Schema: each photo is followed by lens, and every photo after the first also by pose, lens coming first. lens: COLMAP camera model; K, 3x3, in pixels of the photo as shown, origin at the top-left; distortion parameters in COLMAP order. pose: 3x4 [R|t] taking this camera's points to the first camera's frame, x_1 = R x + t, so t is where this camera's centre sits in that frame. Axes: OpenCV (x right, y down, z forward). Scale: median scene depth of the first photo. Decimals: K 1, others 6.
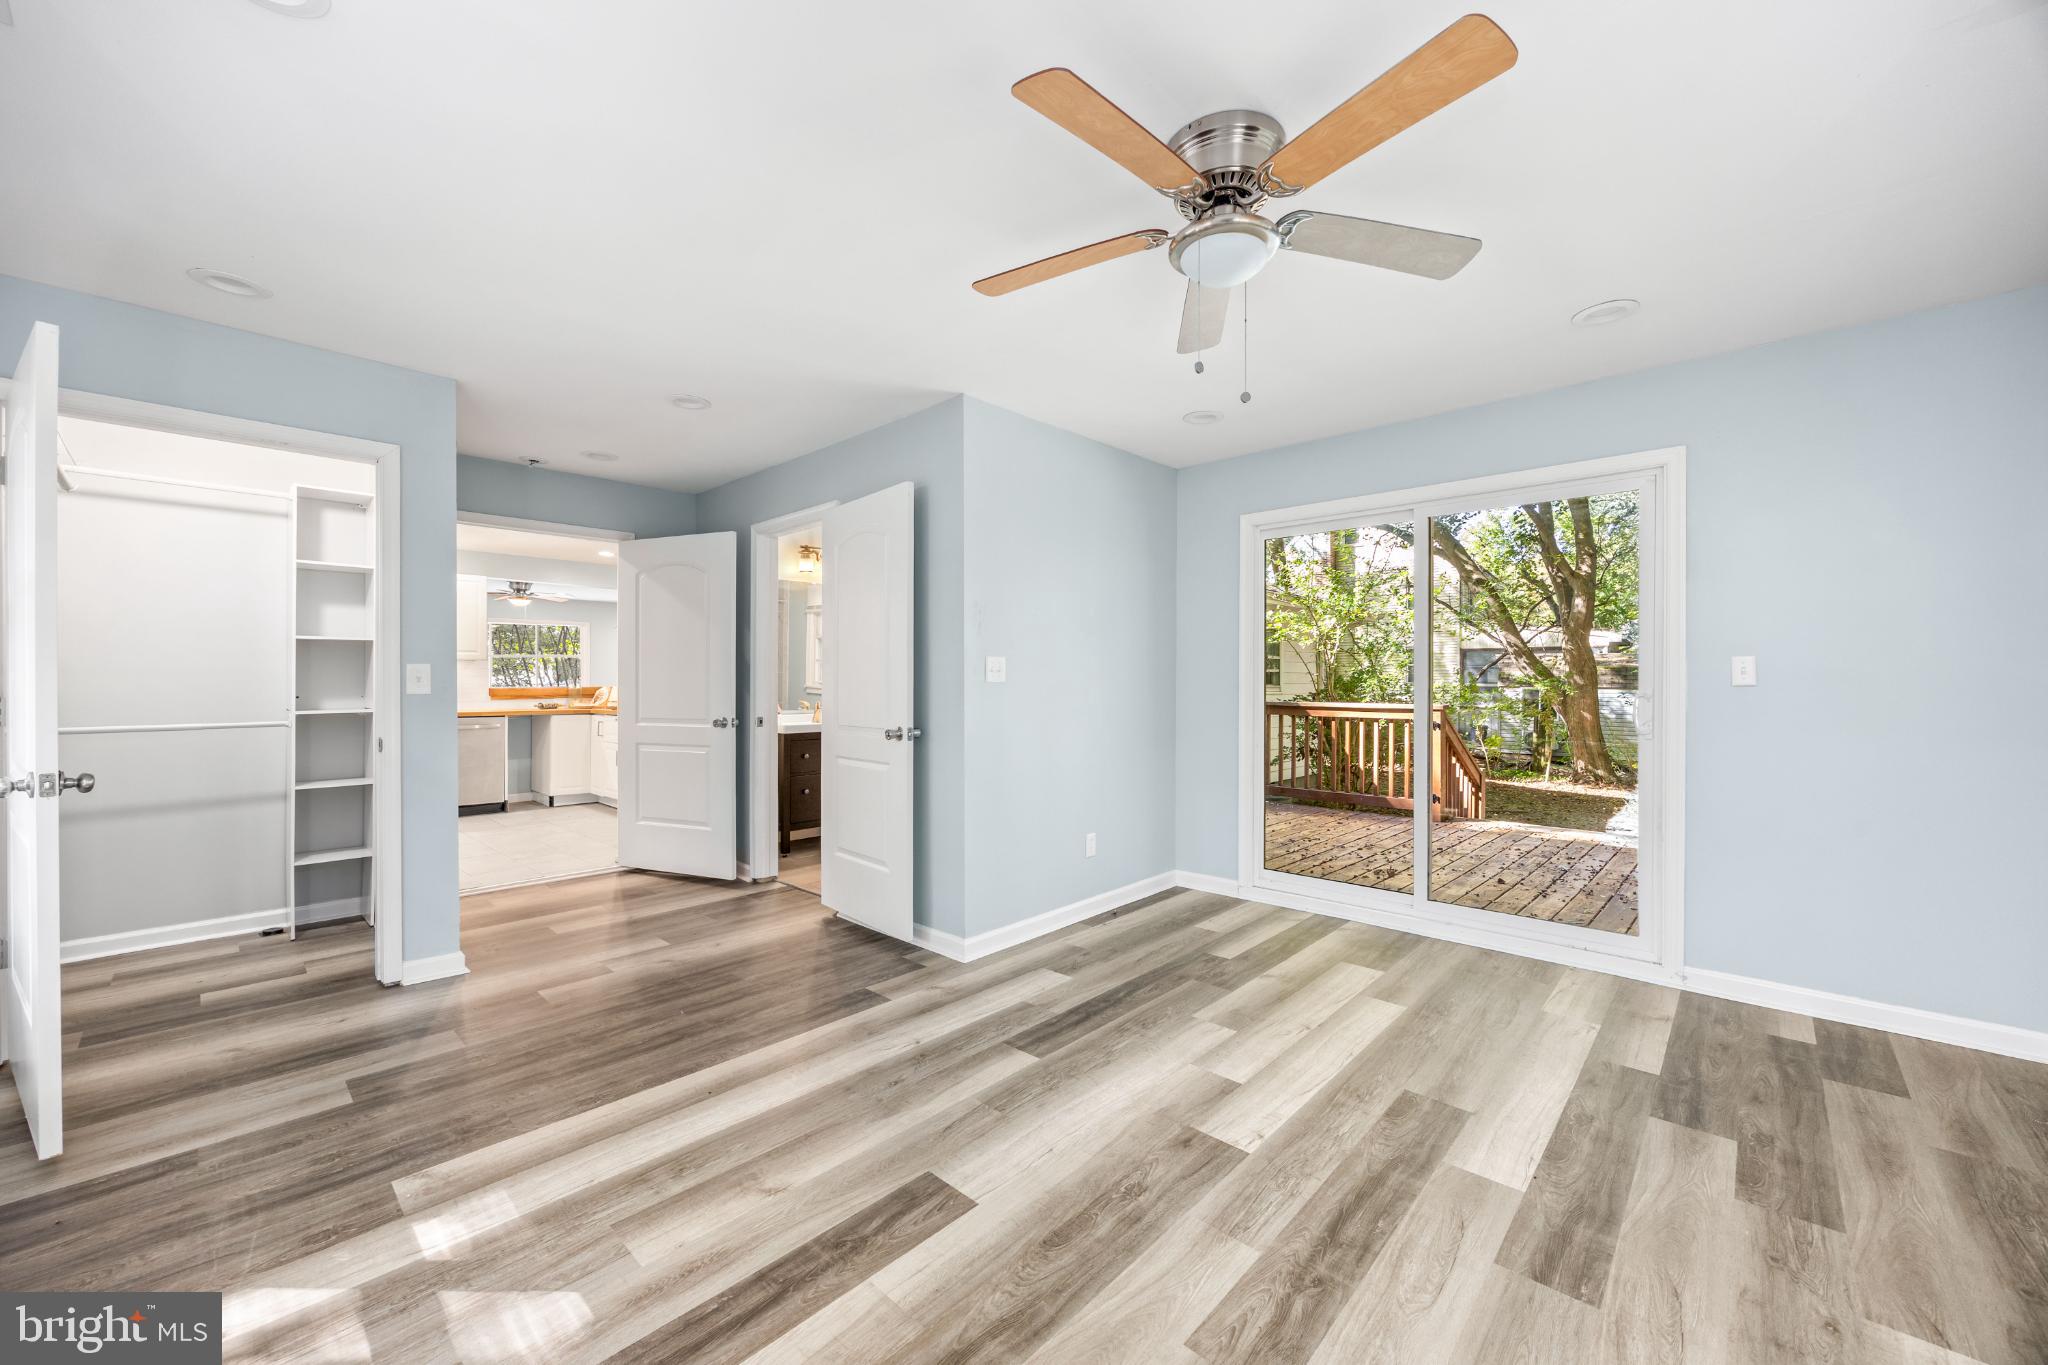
lens RADIAL K [[763.0, 0, 1033.0], [0, 763.0, 683.9], [0, 0, 1]] dist [-0.000027, -0.000107]
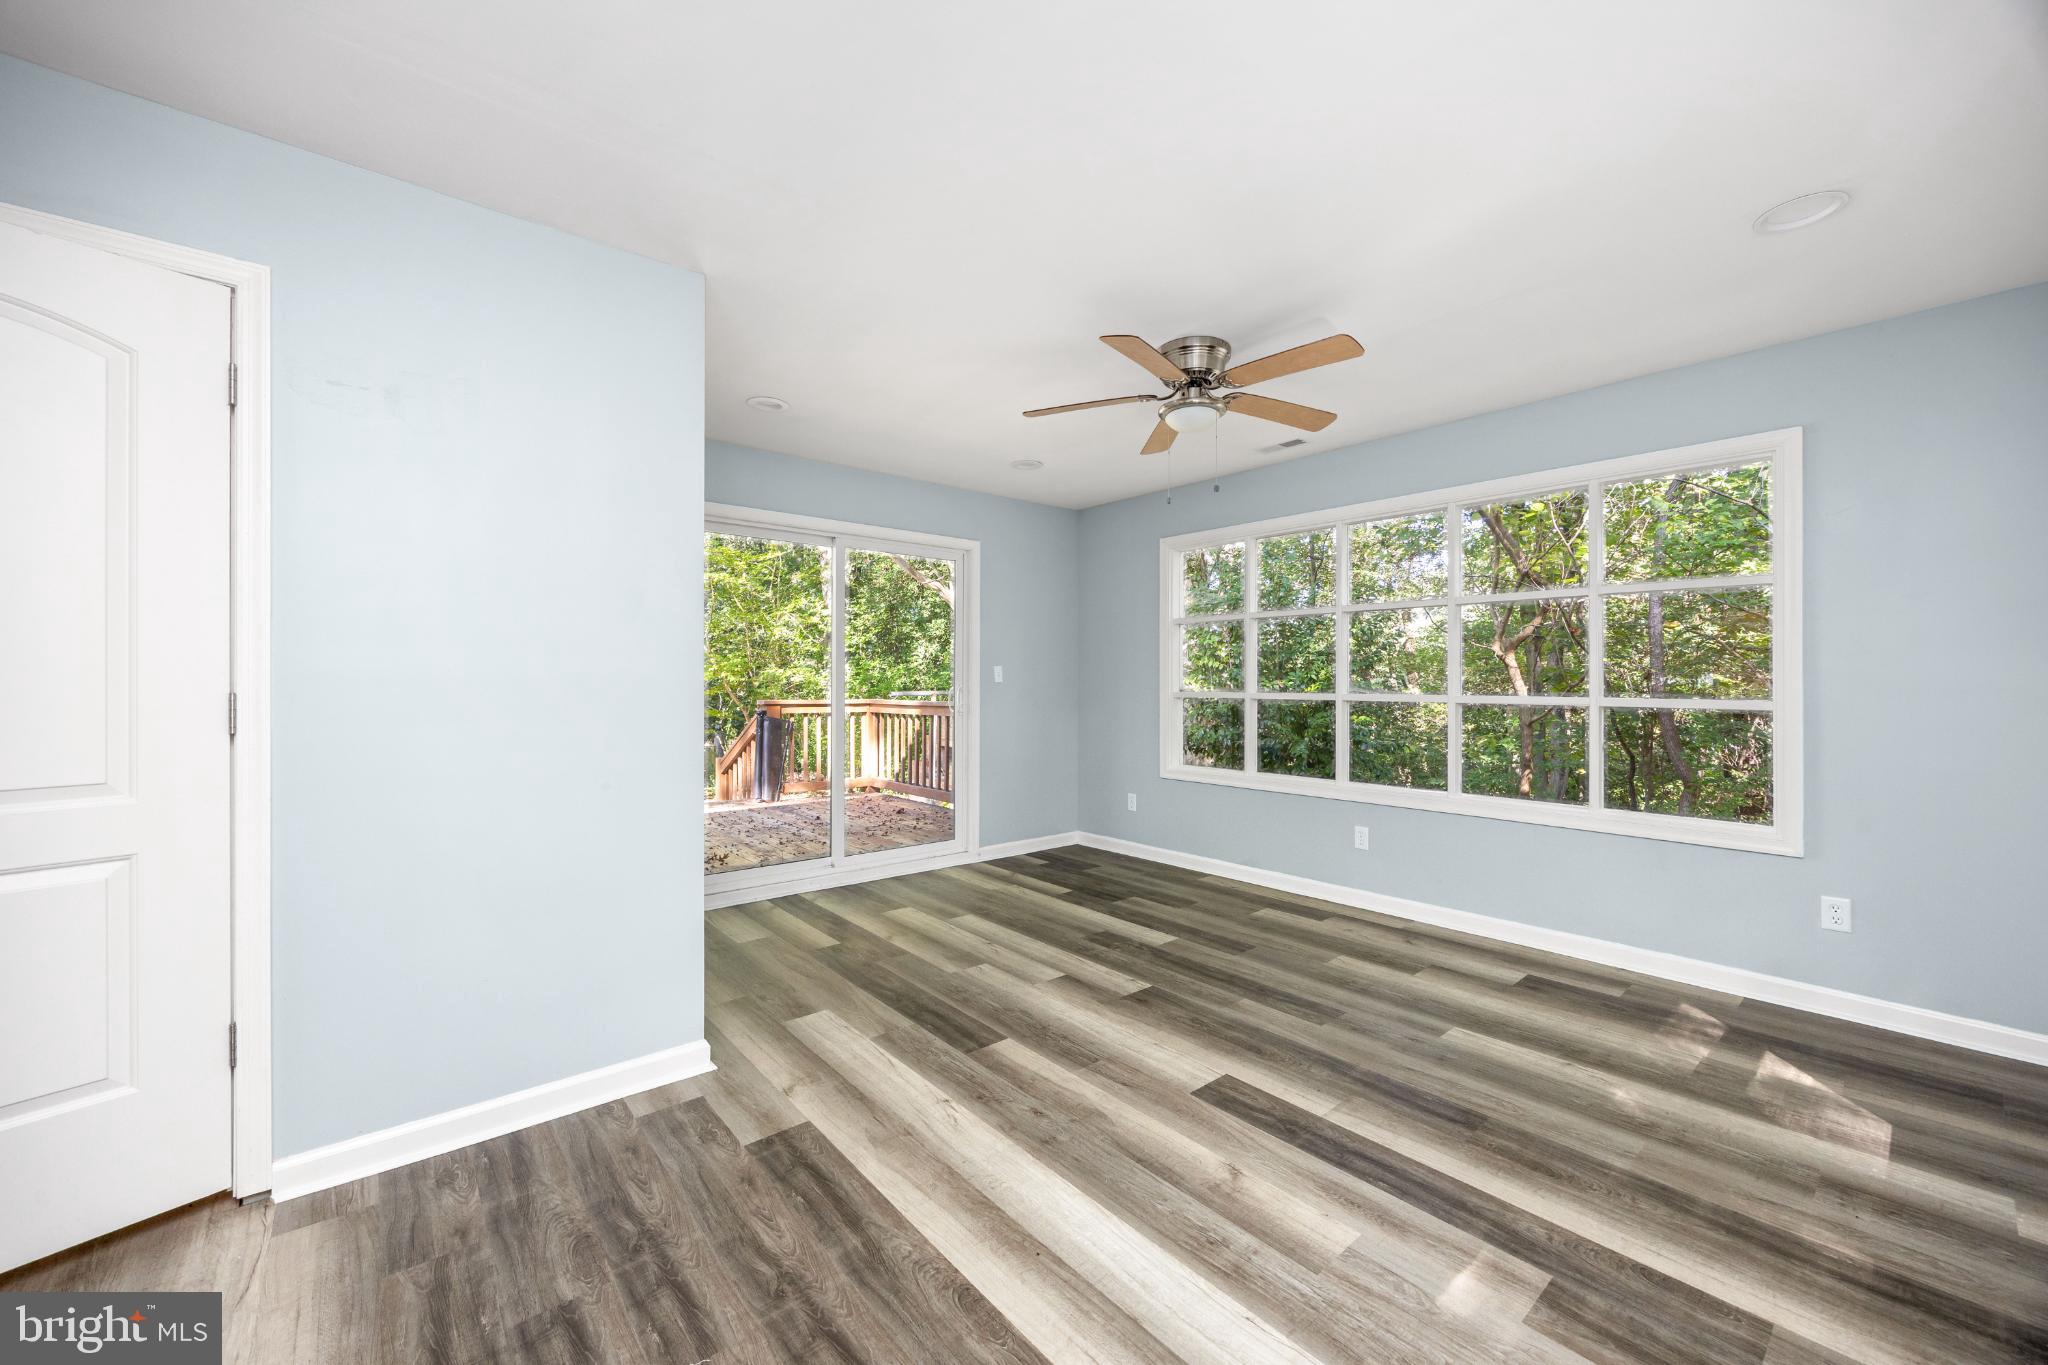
lens RADIAL K [[789.4, 0, 1021.6], [0, 789.4, 686.7], [0, 0, 1]] dist [0.001052, -0.000020]
pose [[0.133289, -0.004522, 0.991067, -1.258320], [-0.002437, 0.999985, 0.004890, 0.013303], [-0.991074, -0.003067, 0.133276, 1.014177]]
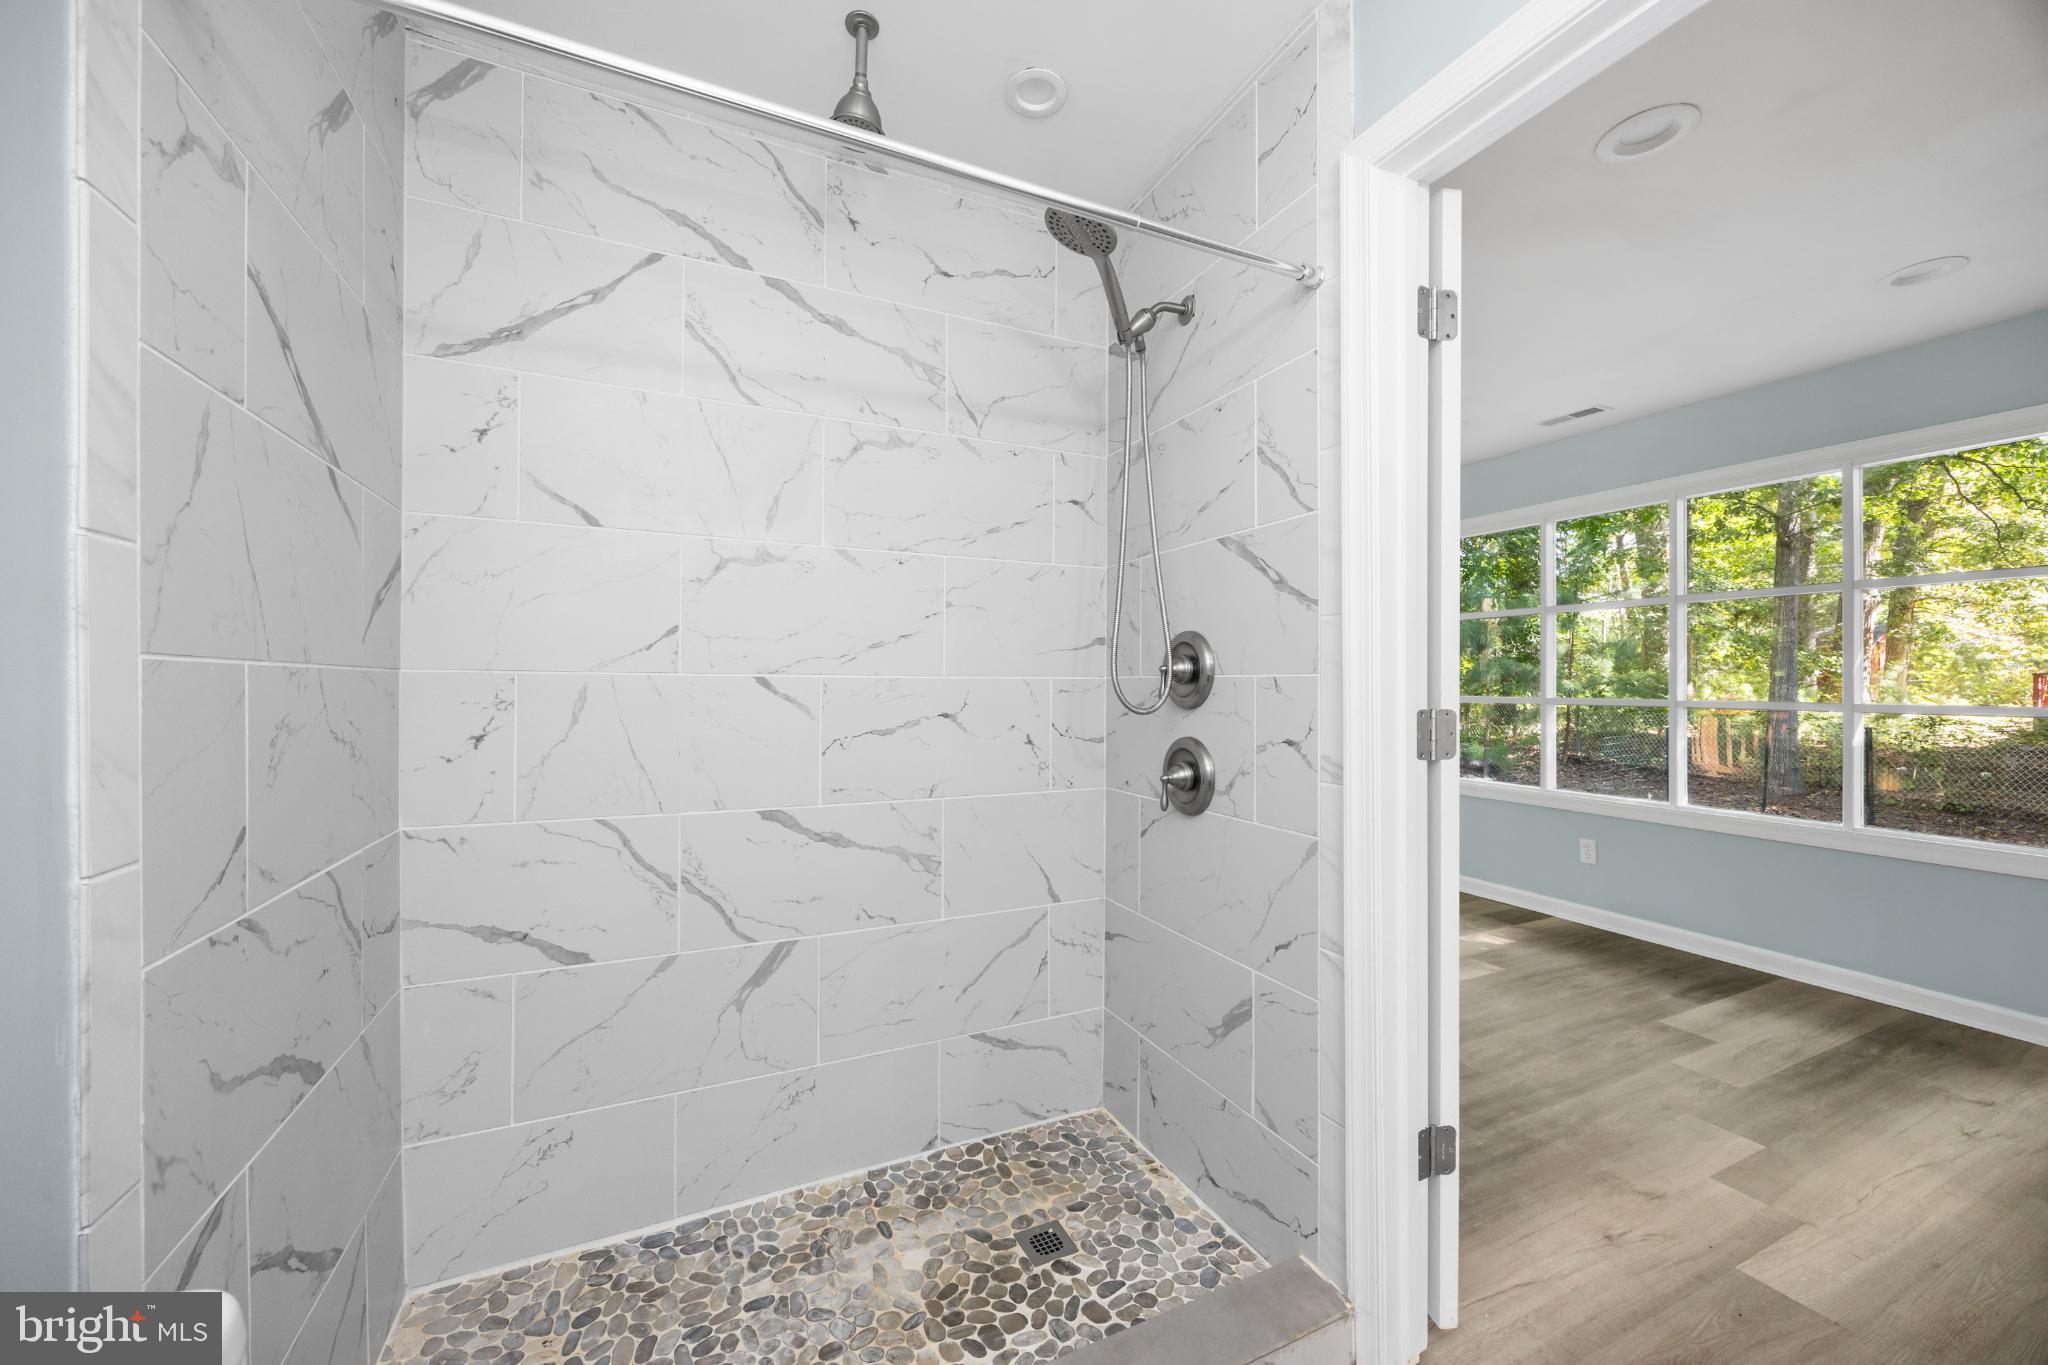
lens RADIAL K [[763.0, 0, 1033.0], [0, 763.0, 683.9], [0, 0, 1]] dist [-0.000027, -0.000107]
pose [[-0.922863, 0.001697, 0.385124, -0.459386], [0.004285, 0.999974, 0.005862, -0.017800], [-0.385104, 0.007060, -0.922846, 2.729374]]
